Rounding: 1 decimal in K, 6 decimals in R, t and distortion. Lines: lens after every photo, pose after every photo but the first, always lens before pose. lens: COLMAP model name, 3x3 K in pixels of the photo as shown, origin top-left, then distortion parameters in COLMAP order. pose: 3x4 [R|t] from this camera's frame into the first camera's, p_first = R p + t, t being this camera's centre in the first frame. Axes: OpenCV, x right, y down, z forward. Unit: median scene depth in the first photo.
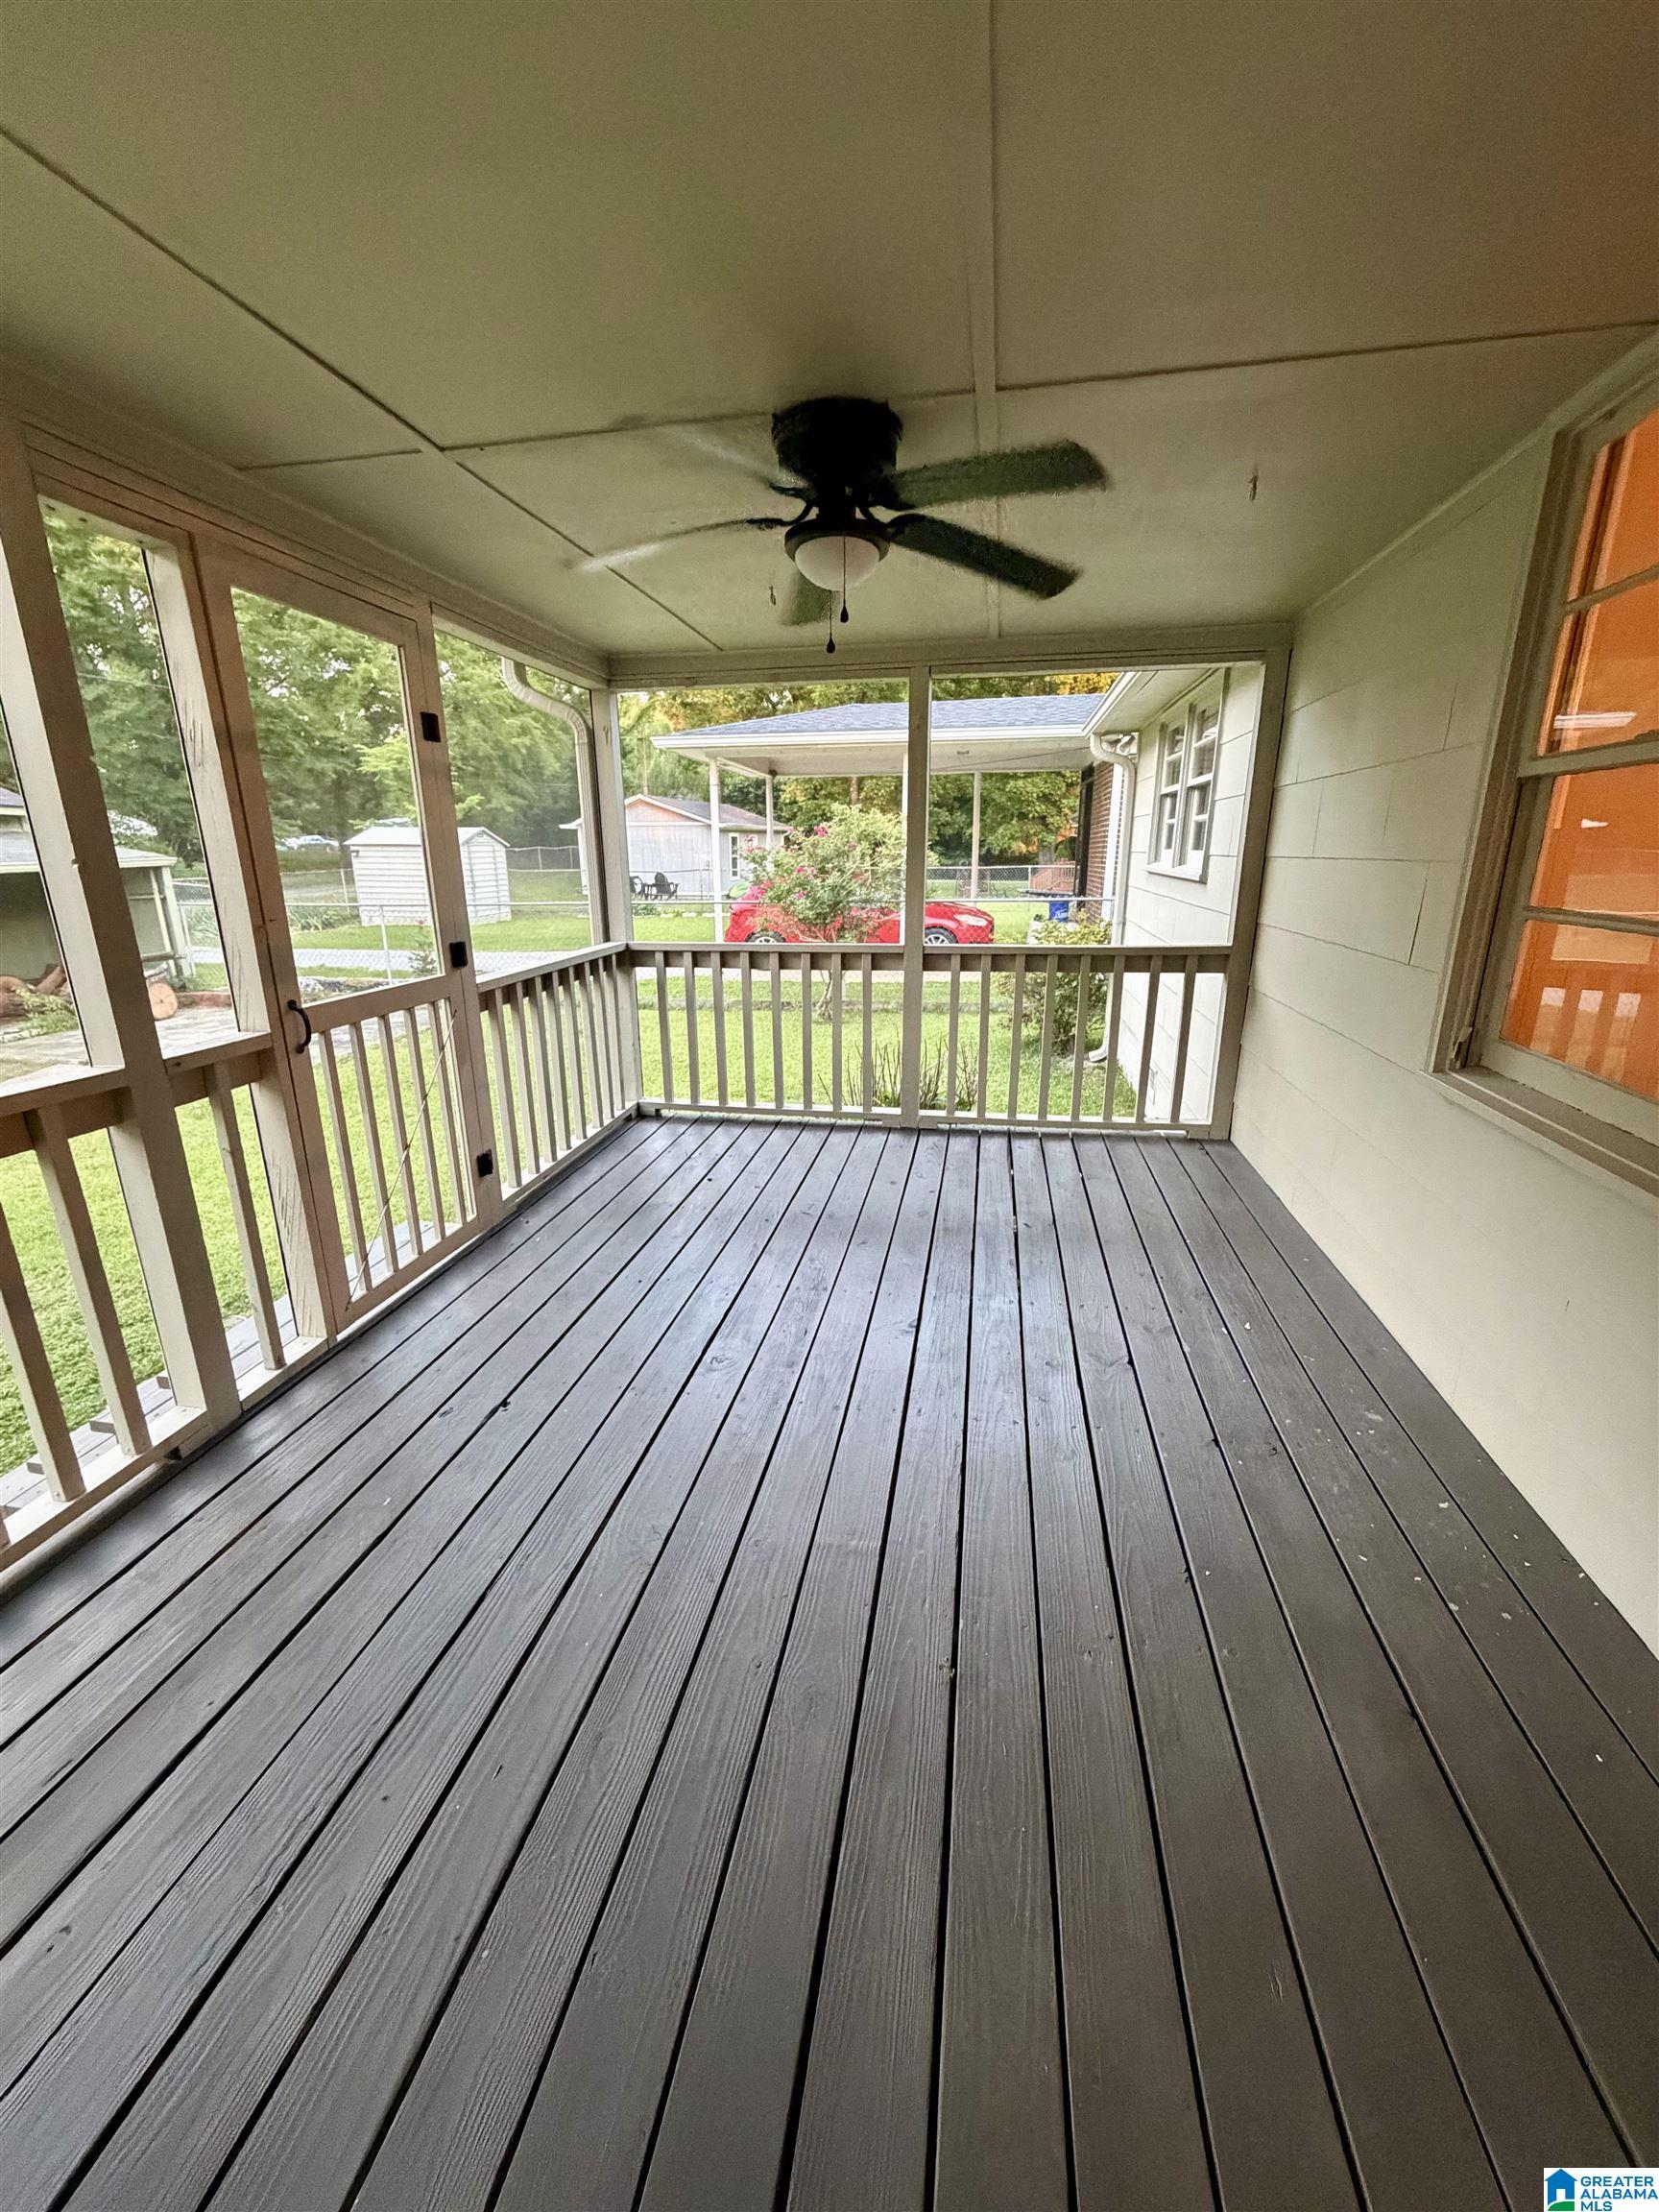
lens RADIAL K [[881.0, 0, 831.2], [0, 881.0, 1103.1], [0, 0, 1]] dist [-0.000996, -0.000021]
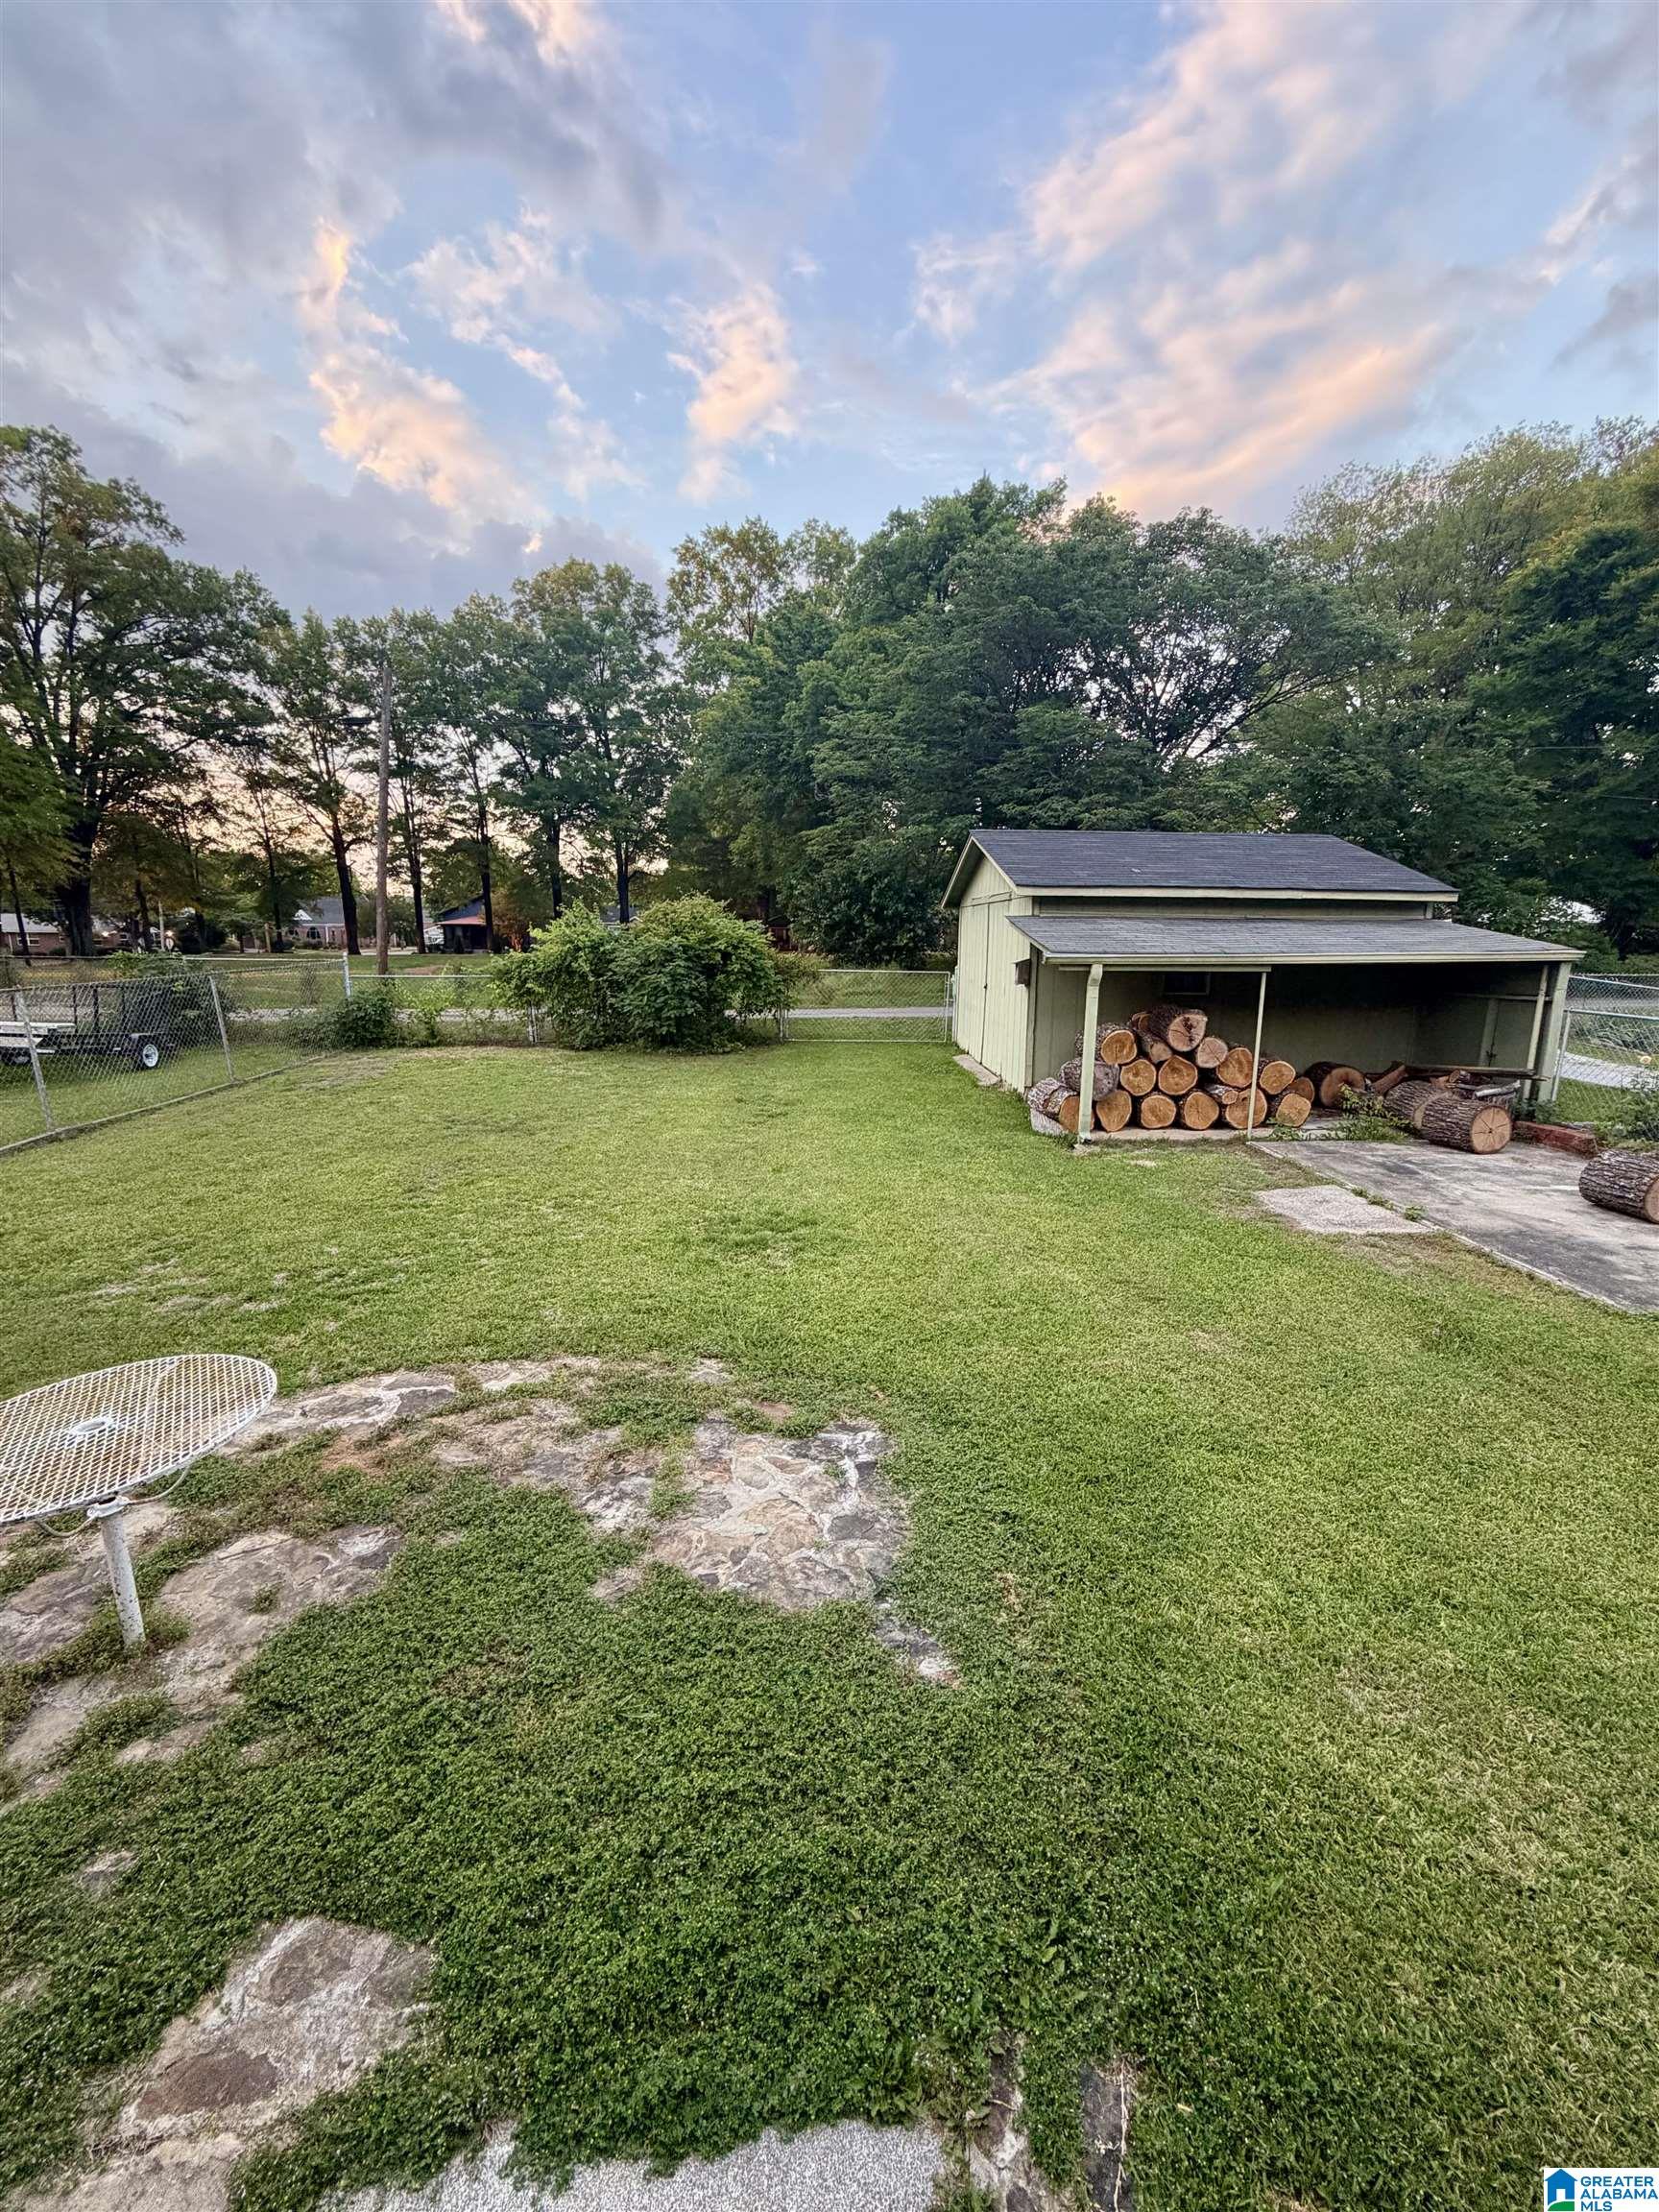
lens RADIAL K [[881.0, 0, 831.2], [0, 881.0, 1103.1], [0, 0, 1]] dist [-0.000996, -0.000021]
pose [[0.220999, 0.195006, -0.955579, -0.139257], [-0.284531, 0.950073, 0.128078, -0.067182], [0.932846, 0.243587, 0.265450, 0.225407]]
